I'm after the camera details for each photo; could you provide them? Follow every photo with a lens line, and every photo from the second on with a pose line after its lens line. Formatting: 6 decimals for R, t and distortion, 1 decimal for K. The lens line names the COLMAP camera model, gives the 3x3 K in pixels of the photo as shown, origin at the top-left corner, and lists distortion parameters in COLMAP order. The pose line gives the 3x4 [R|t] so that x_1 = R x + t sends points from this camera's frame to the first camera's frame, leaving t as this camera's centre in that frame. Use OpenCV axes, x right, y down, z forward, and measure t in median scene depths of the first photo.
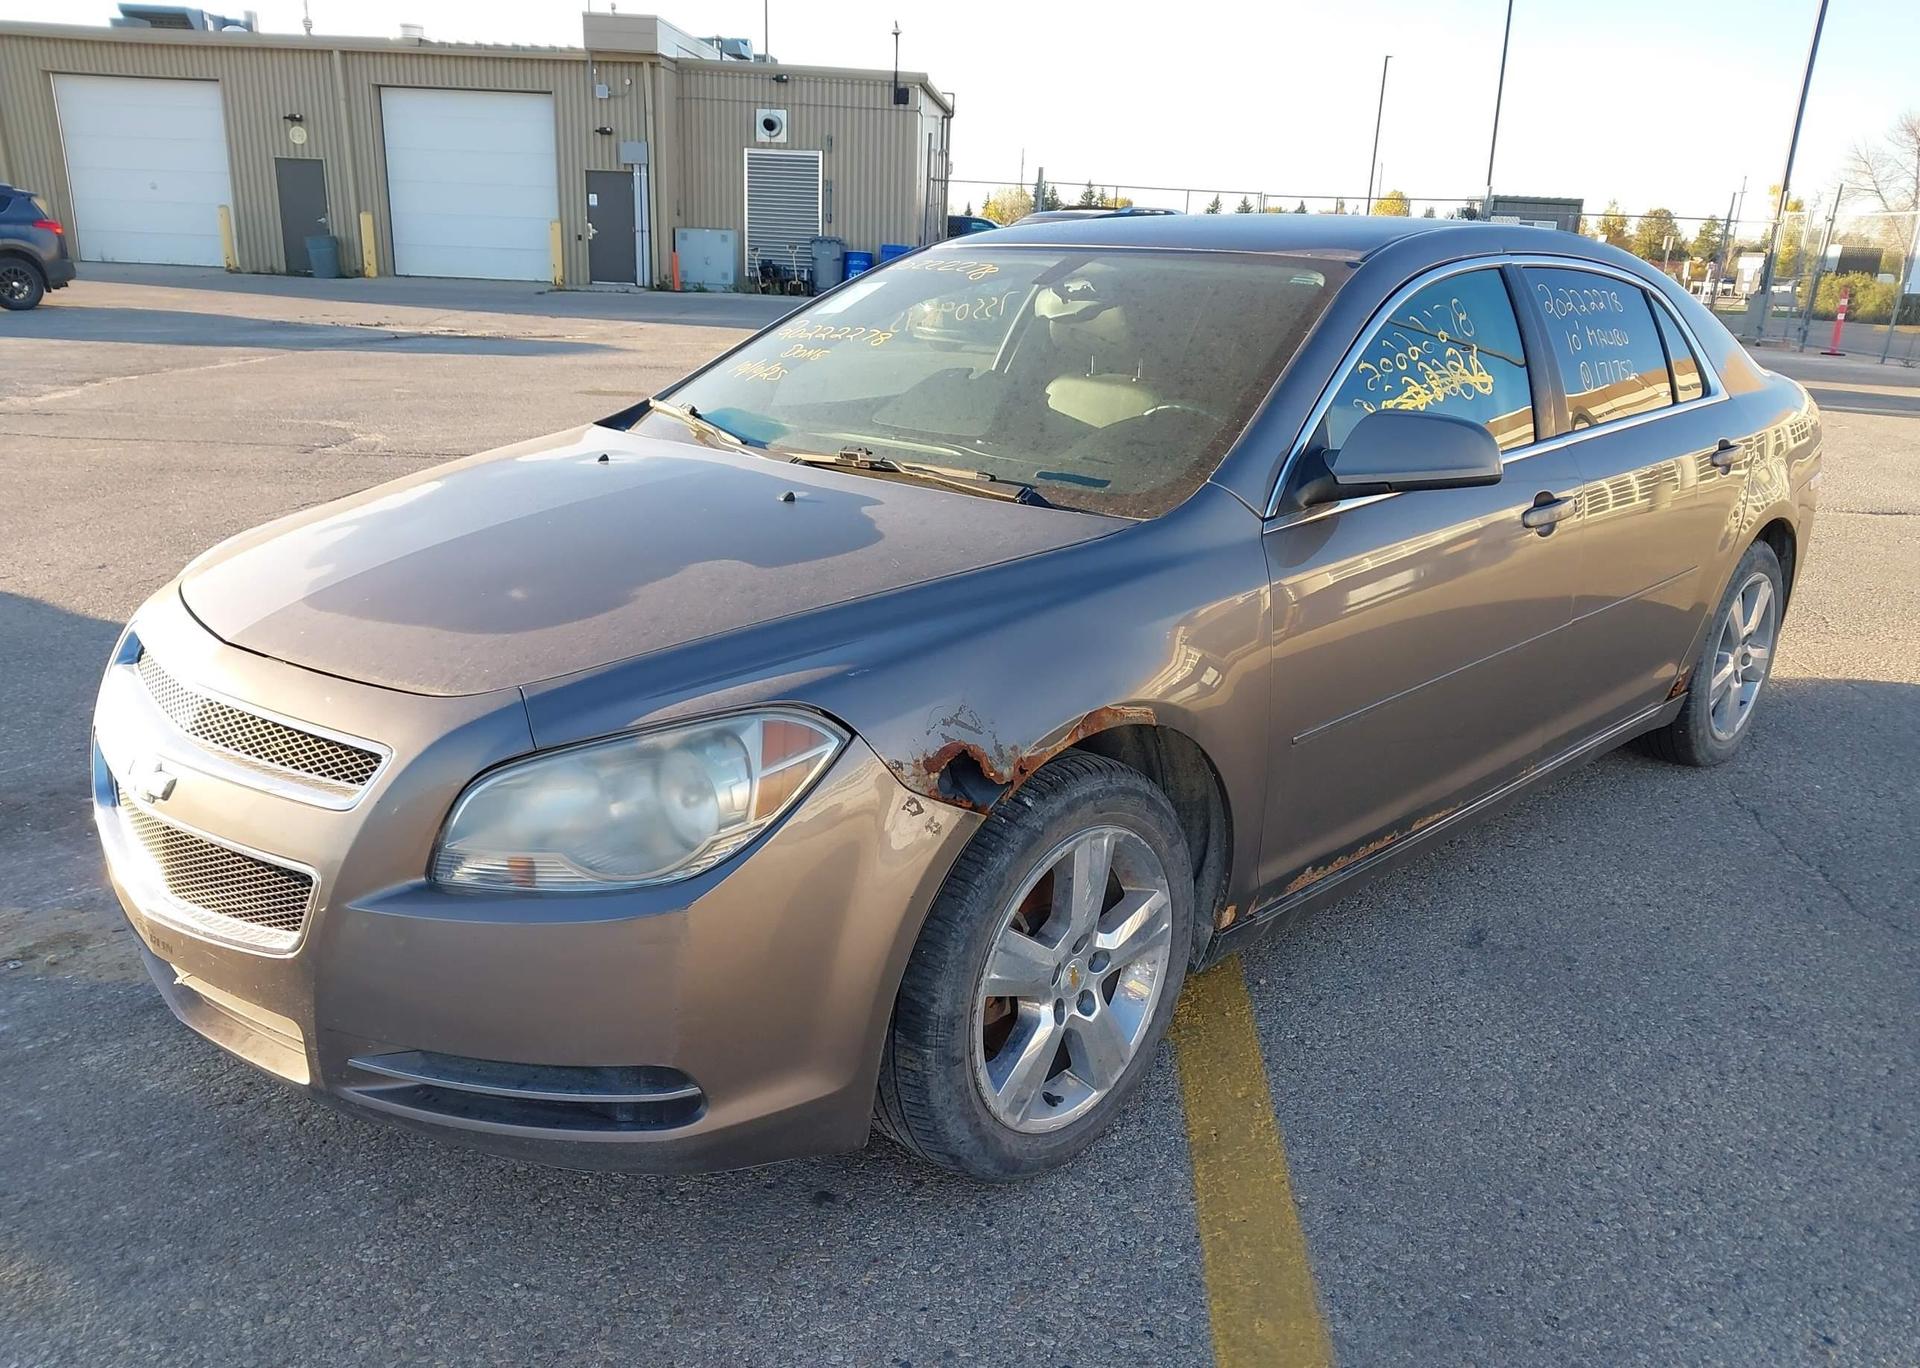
lens RADIAL K [[1486.6, 0, 959.9], [0, 1486.6, 757.4], [0, 0, 1]] dist [0.006291, 0.004295]
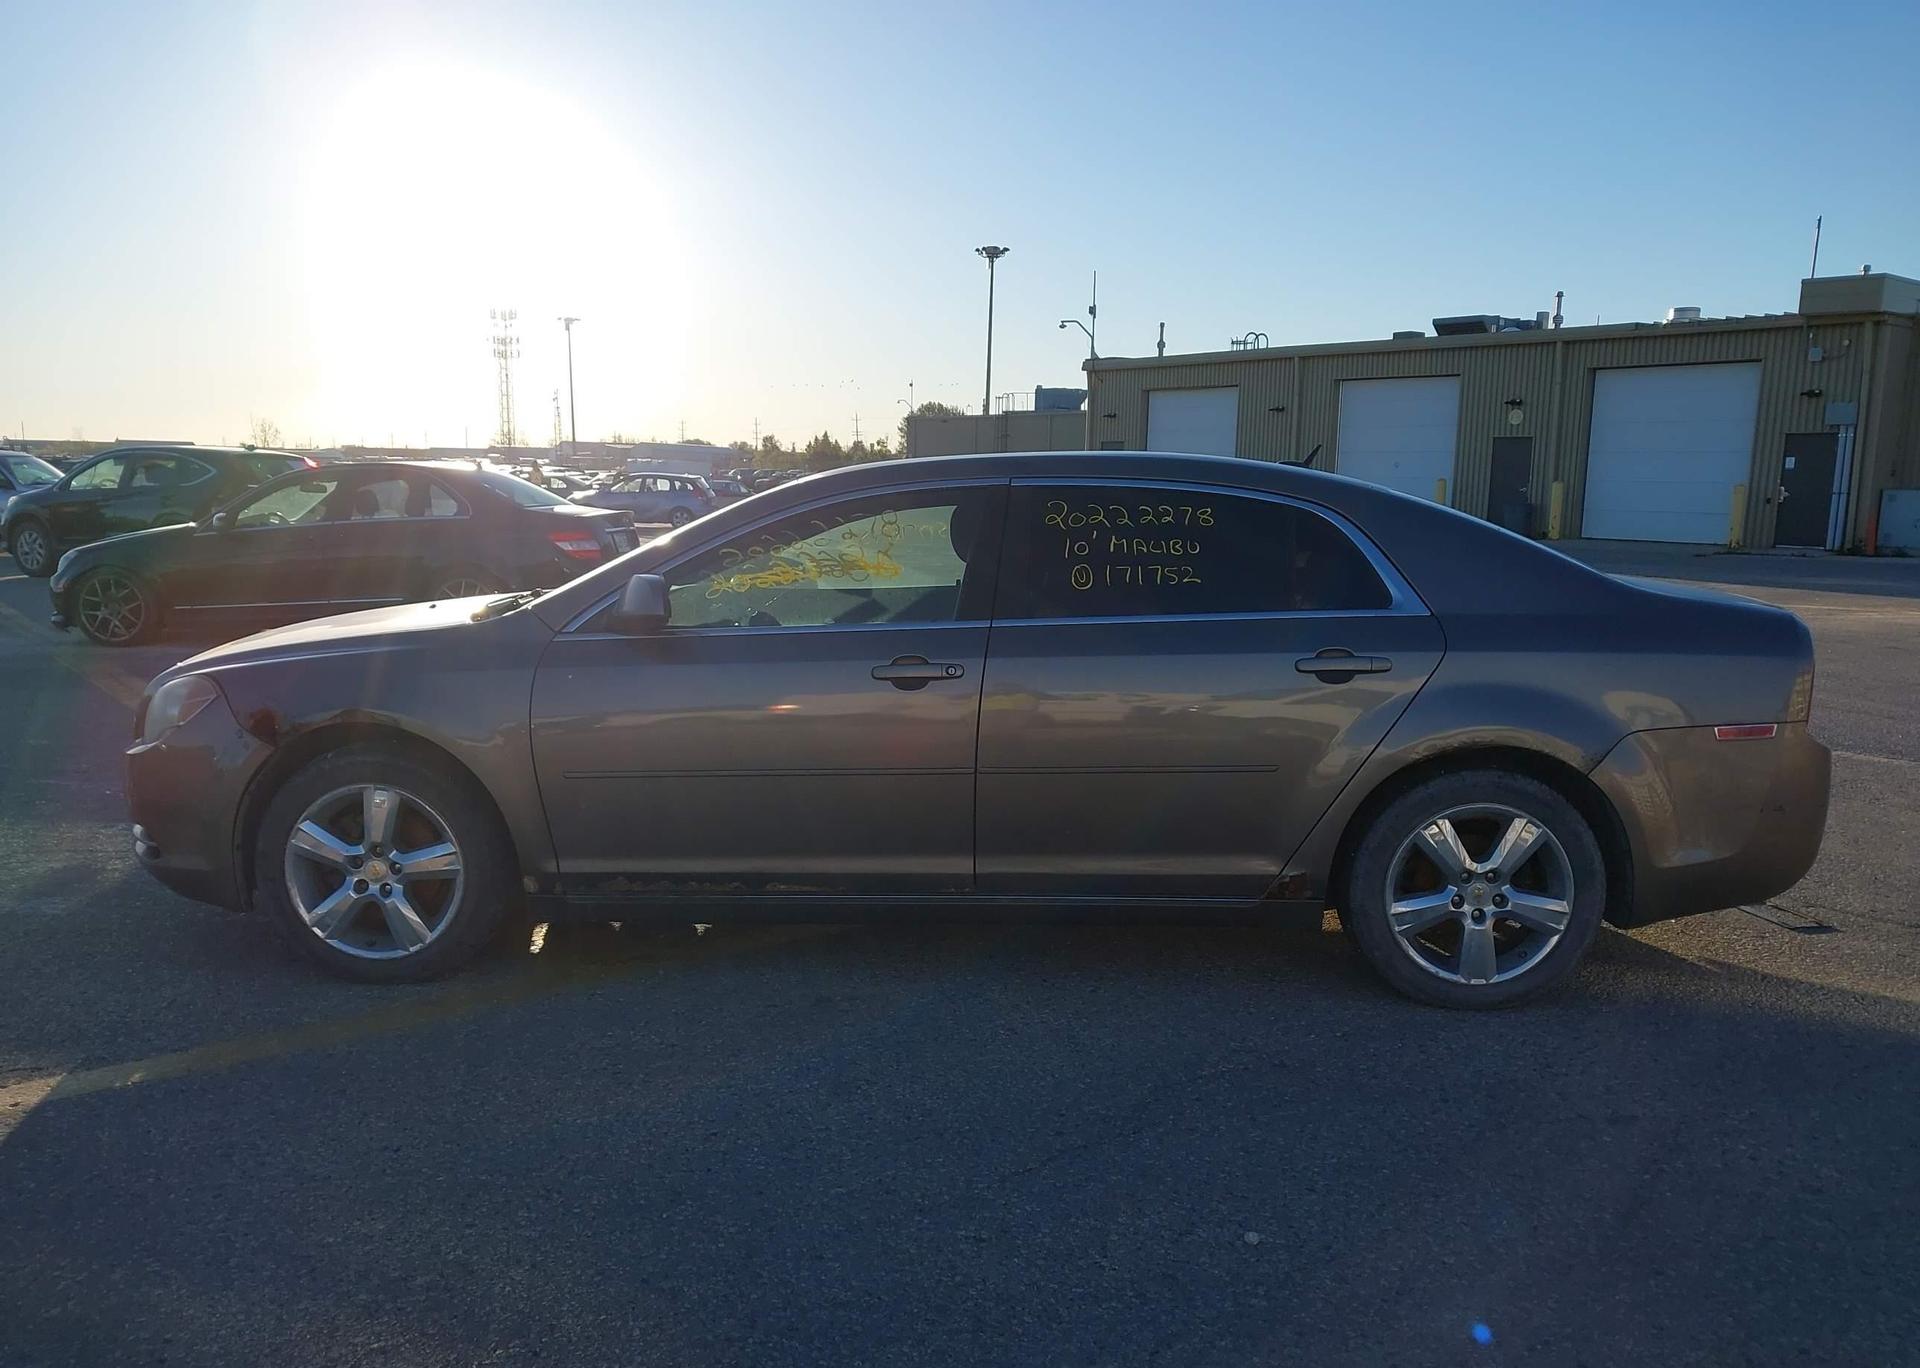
lens RADIAL K [[1486.6, 0, 959.9], [0, 1486.6, 757.4], [0, 0, 1]] dist [0.006291, 0.004295]
pose [[0.673434, 0.114082, -0.730391, 1.430410], [-0.235955, 0.969512, -0.066124, -0.022702], [0.700579, 0.216869, 0.679821, 0.200022]]
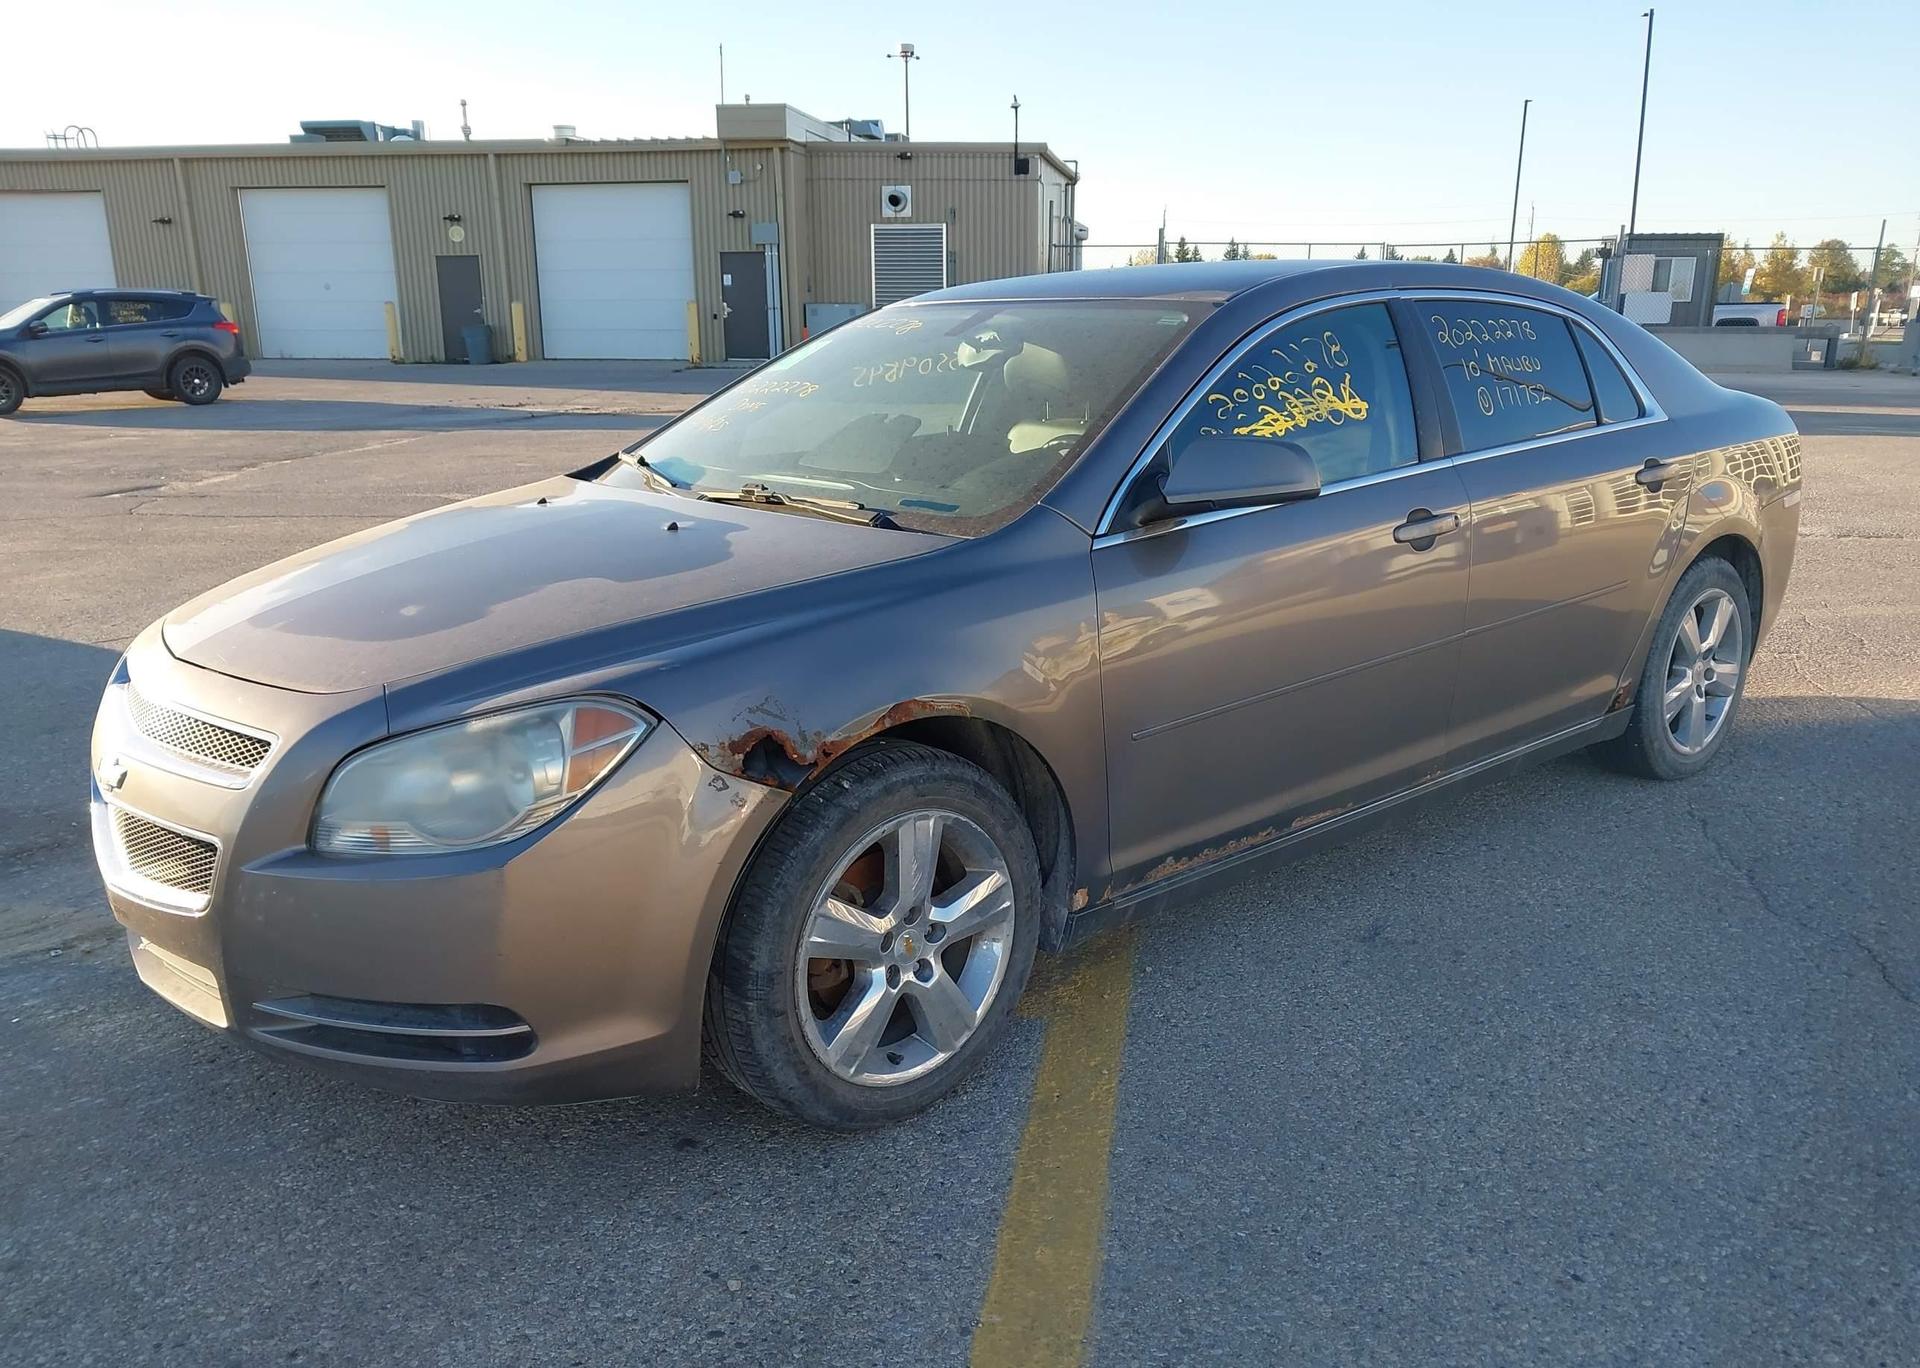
lens RADIAL K [[1486.6, 0, 959.9], [0, 1486.6, 757.4], [0, 0, 1]] dist [0.006291, 0.004295]
pose [[0.995015, -0.012897, -0.098885, 0.177802], [0.008912, 0.999134, -0.040640, 0.040737], [0.099324, 0.039556, 0.994269, -0.084125]]
